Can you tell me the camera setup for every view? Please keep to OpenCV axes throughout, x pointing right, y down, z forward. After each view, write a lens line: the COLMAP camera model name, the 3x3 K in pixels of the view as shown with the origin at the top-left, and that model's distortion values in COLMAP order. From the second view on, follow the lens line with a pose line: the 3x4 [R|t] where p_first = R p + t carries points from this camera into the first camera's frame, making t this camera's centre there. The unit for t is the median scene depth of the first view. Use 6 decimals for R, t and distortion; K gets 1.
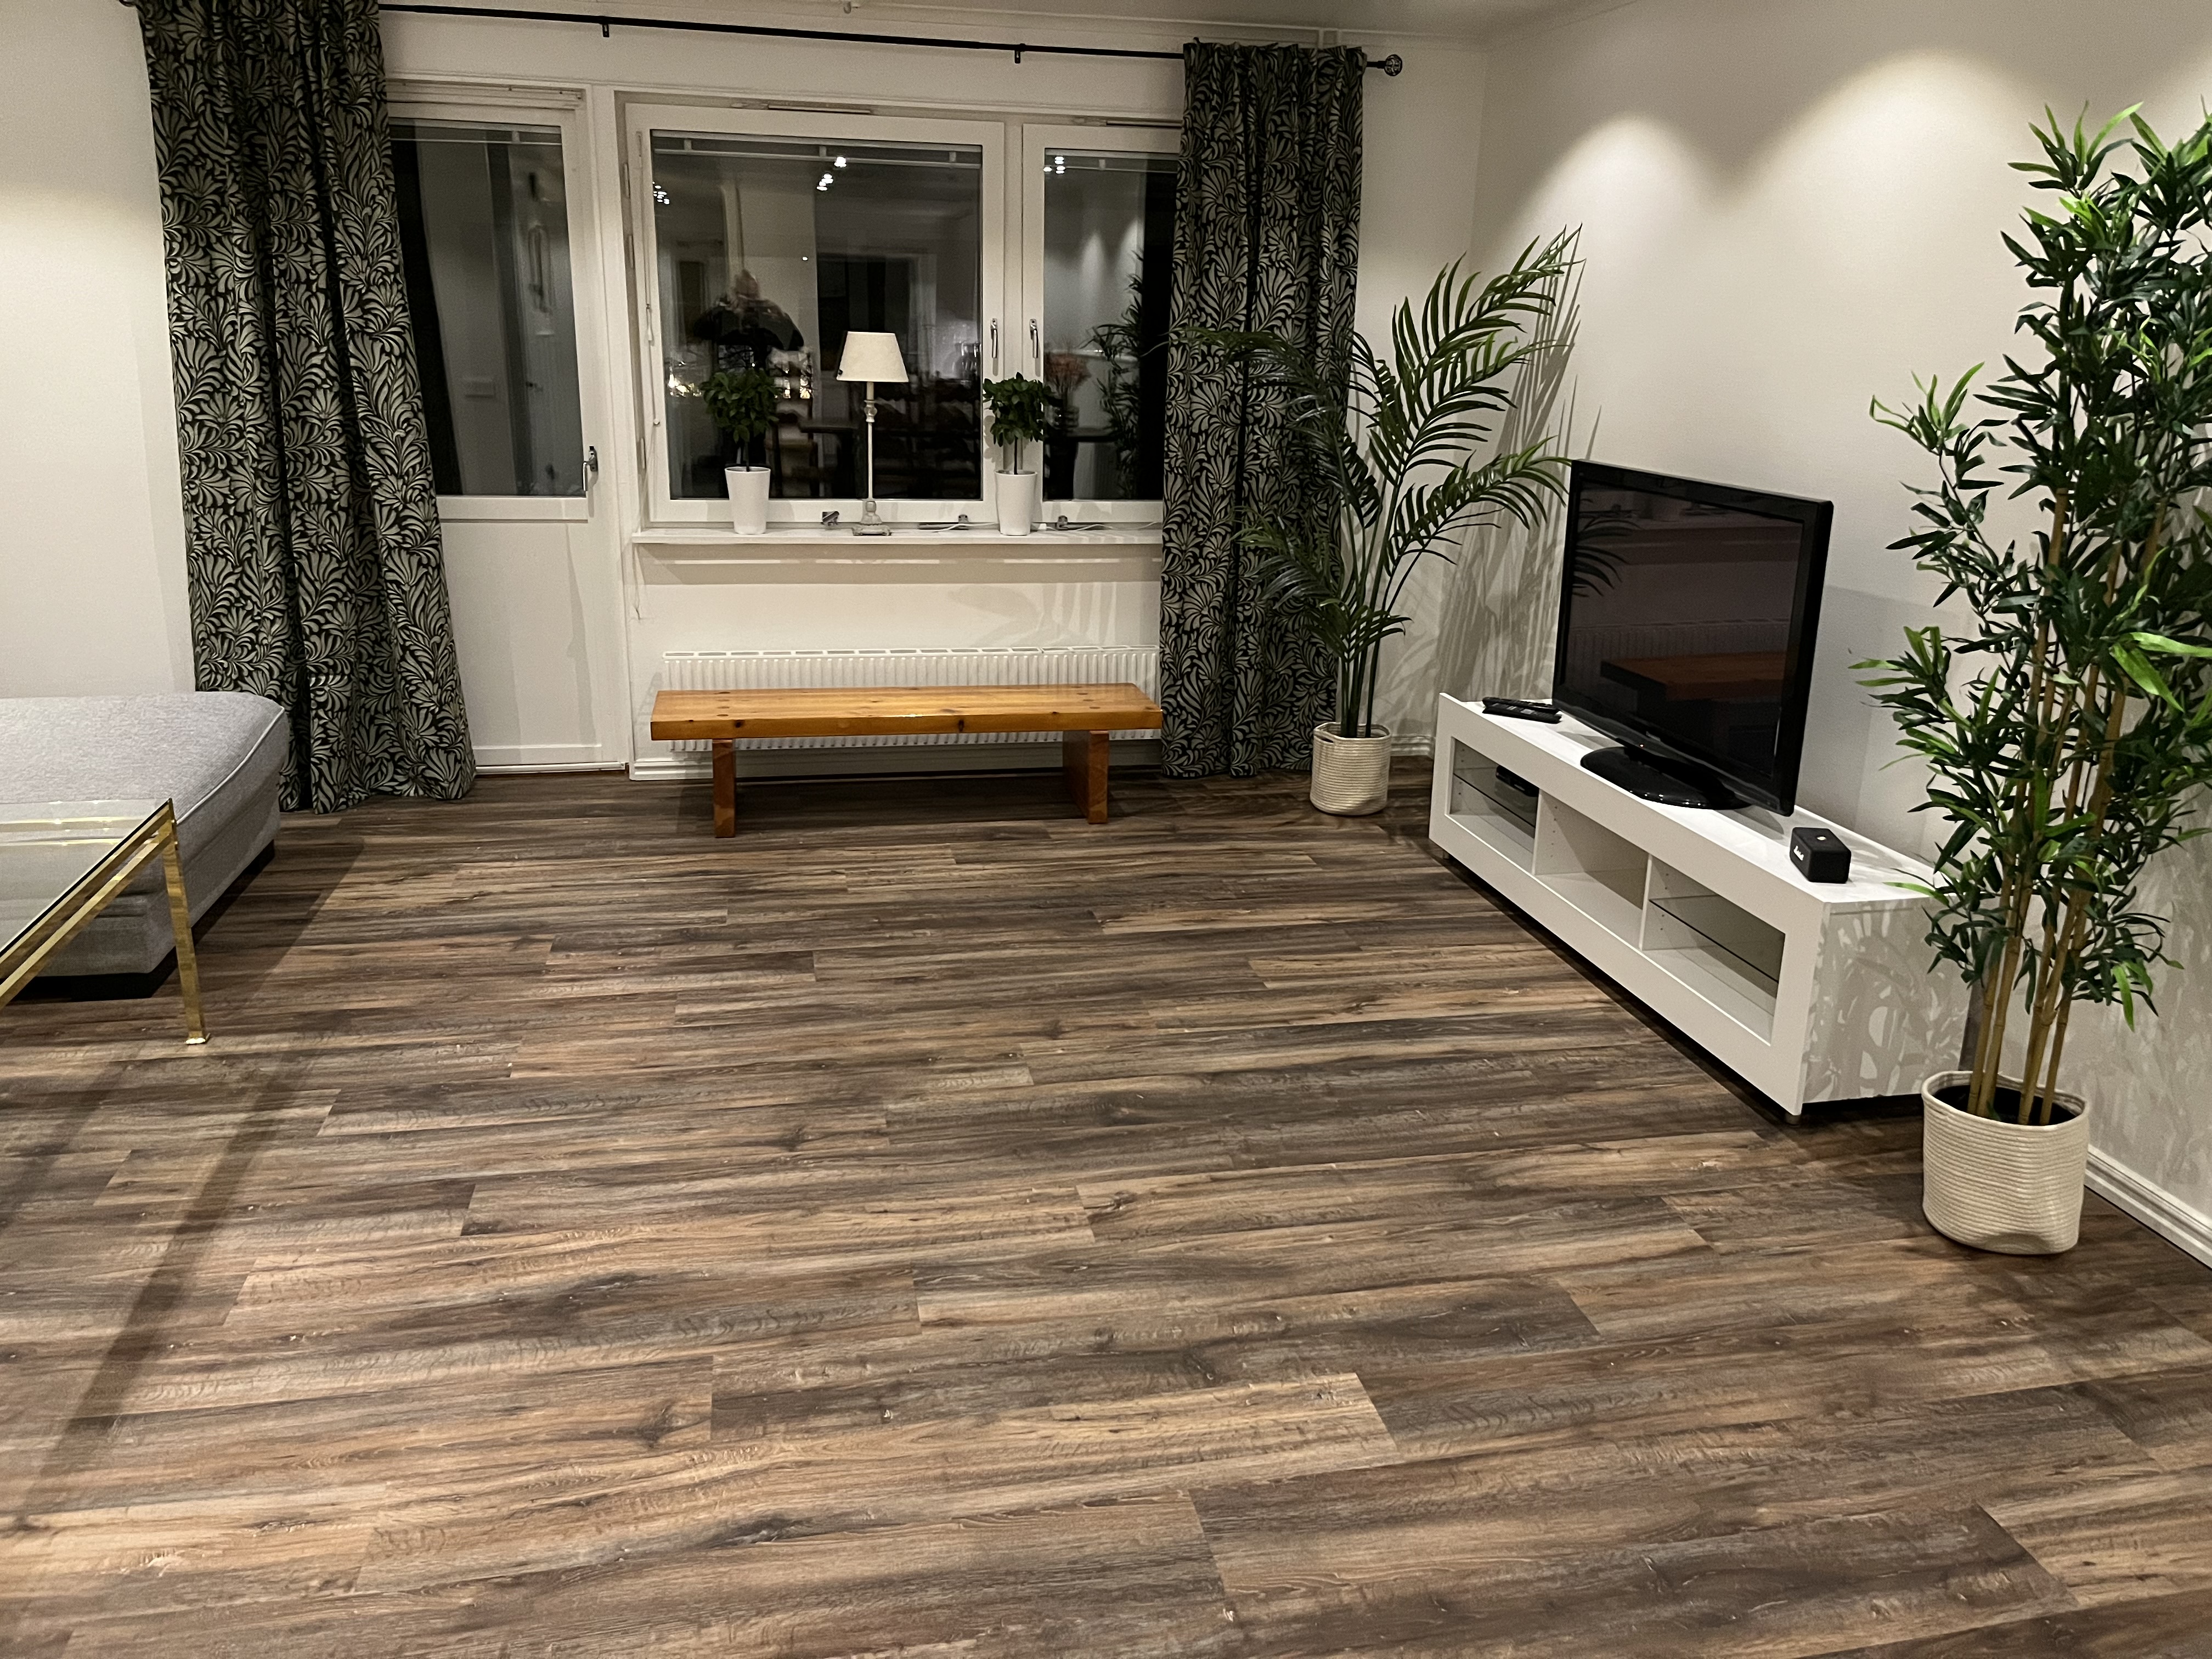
lens RADIAL K [[1693.3, 0, 1118.5], [0, 1693.3, 814.2], [0, 0, 1]] dist [0.020736, -0.012052]
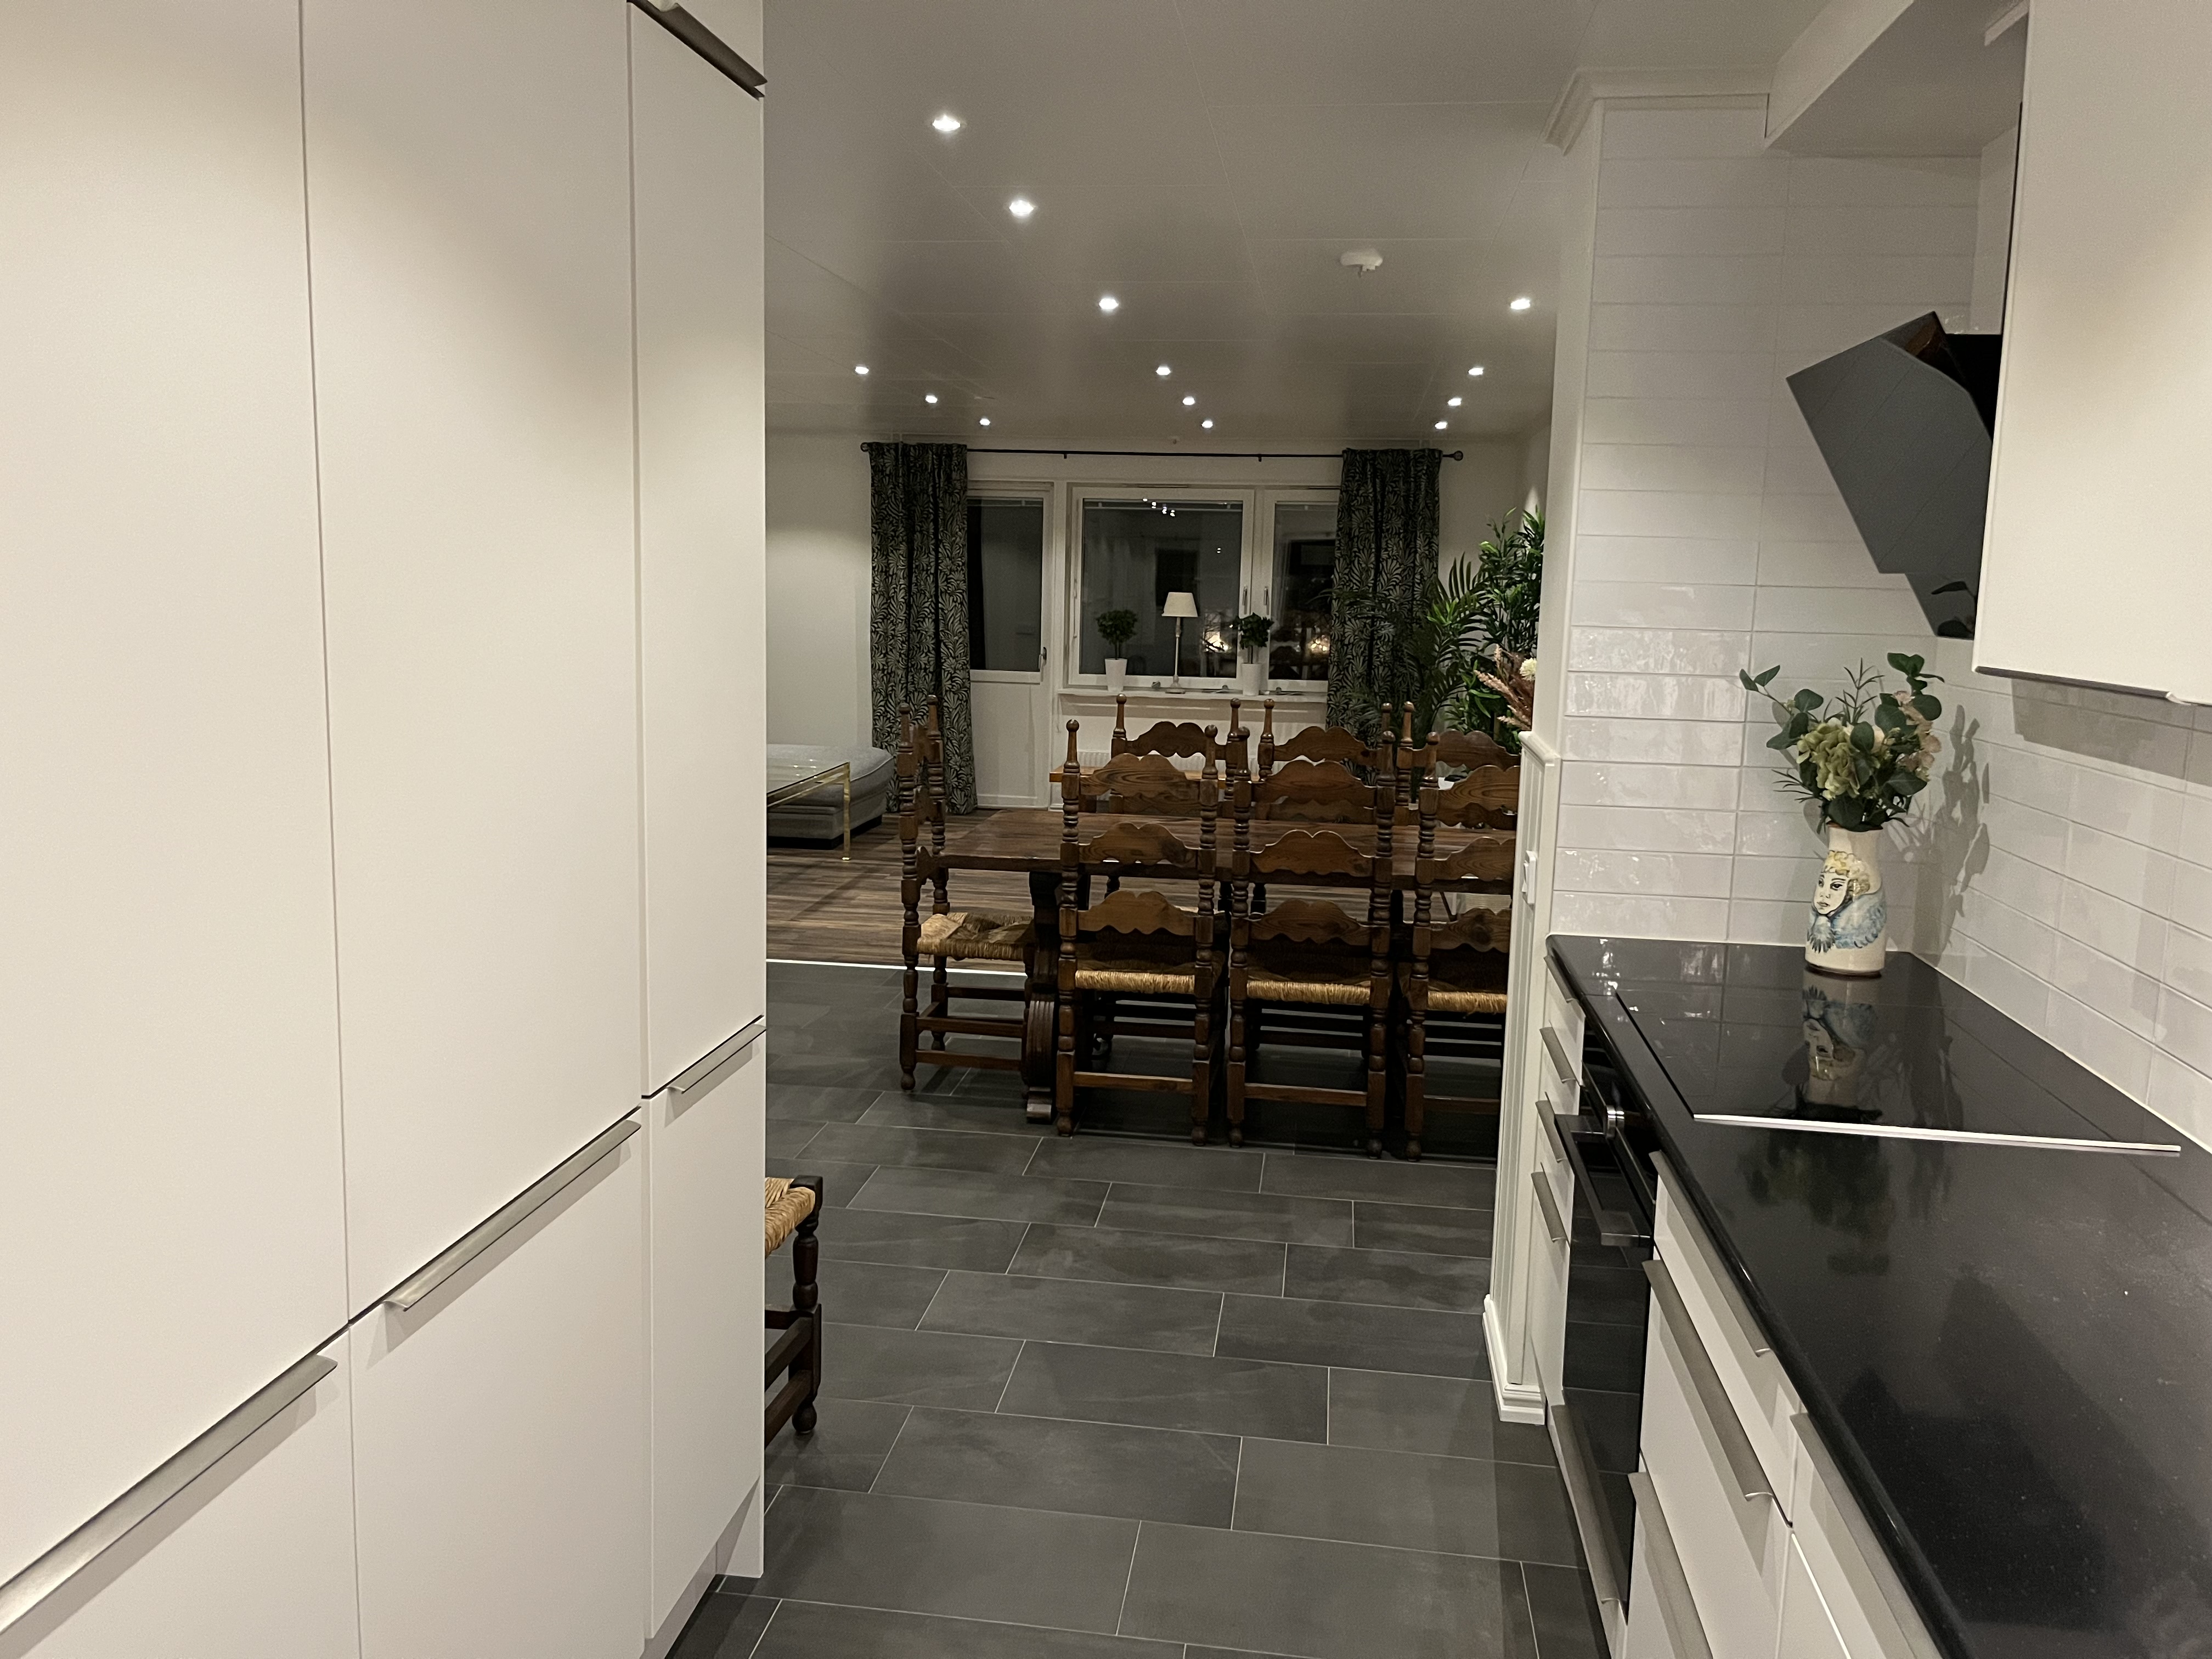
lens RADIAL K [[1693.3, 0, 1101.0], [0, 1693.3, 833.0], [0, 0, 1]] dist [0.020736, -0.012052]
pose [[0.939227, 0.047027, -0.340059, 0.493489], [-0.095772, 0.987139, -0.128003, 0.278577], [0.329666, 0.152792, 0.931652, -0.906065]]
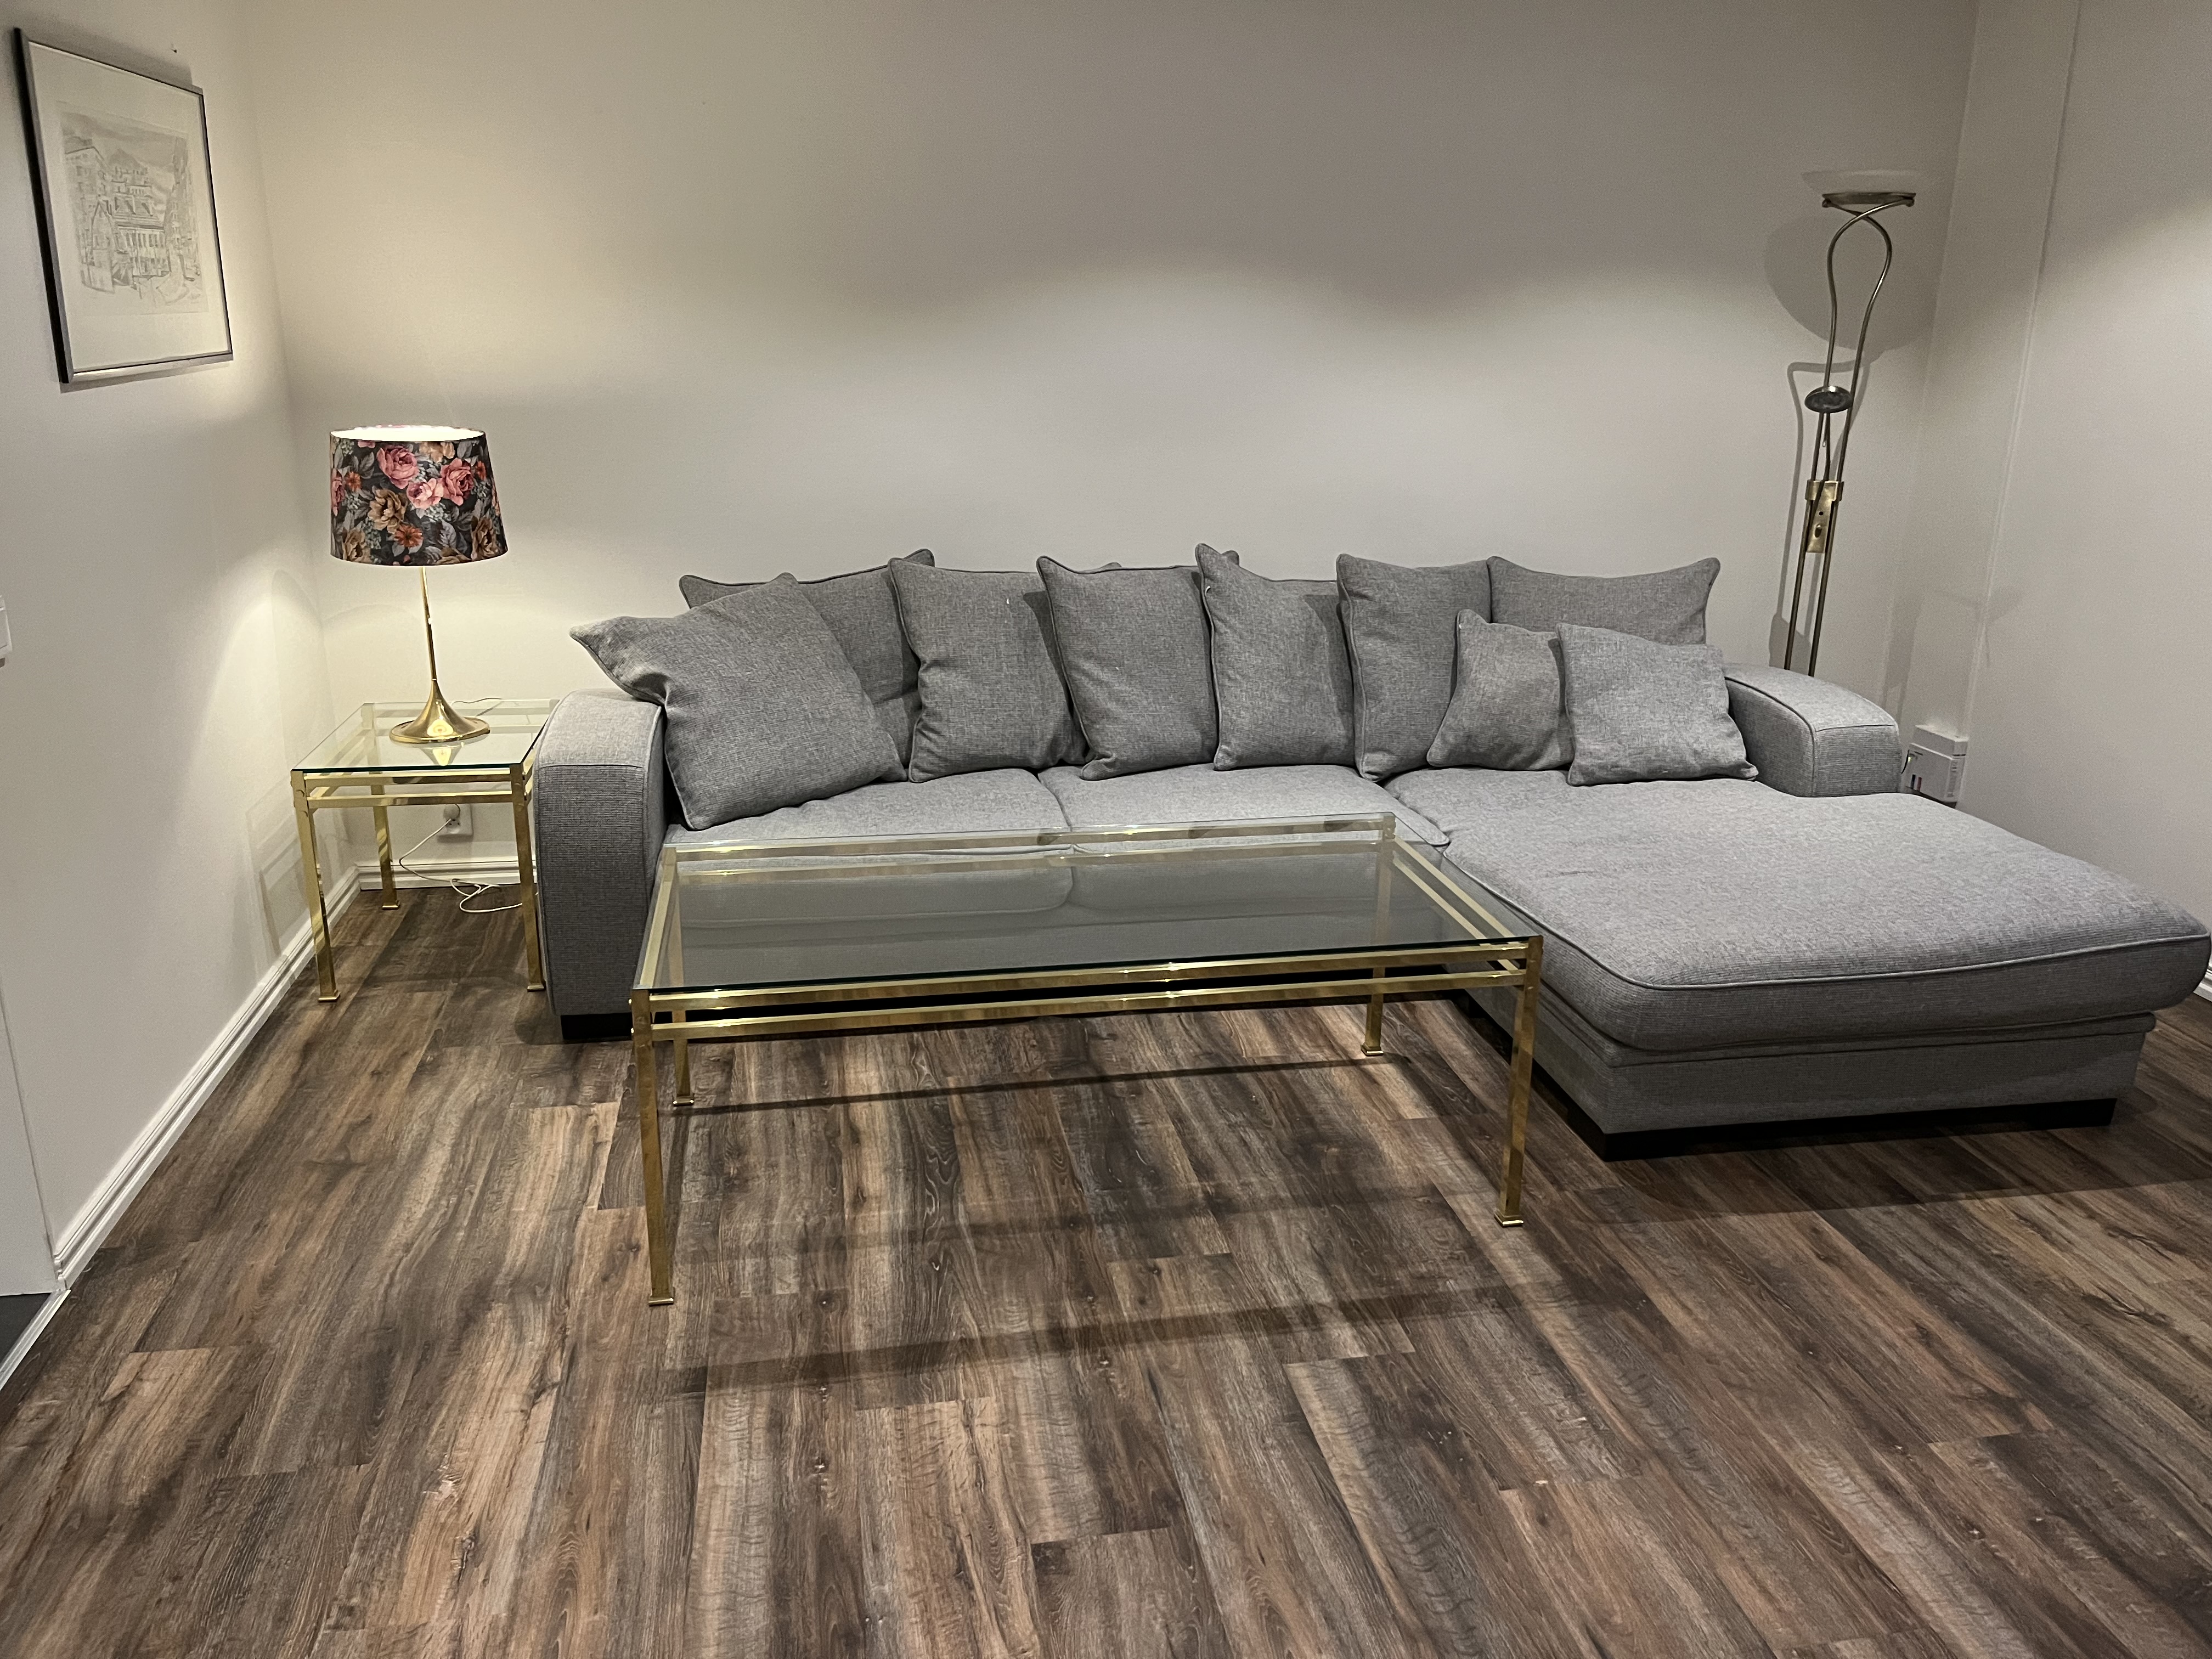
lens RADIAL K [[1693.3, 0, 1105.8], [0, 1693.3, 828.3], [0, 0, 1]] dist [0.020736, -0.012052]
pose [[-0.023819, 0.272226, -0.961939, 0.140284], [-0.297335, 0.916740, 0.266797, -0.142994], [0.954476, 0.292373, 0.059106, 0.512151]]
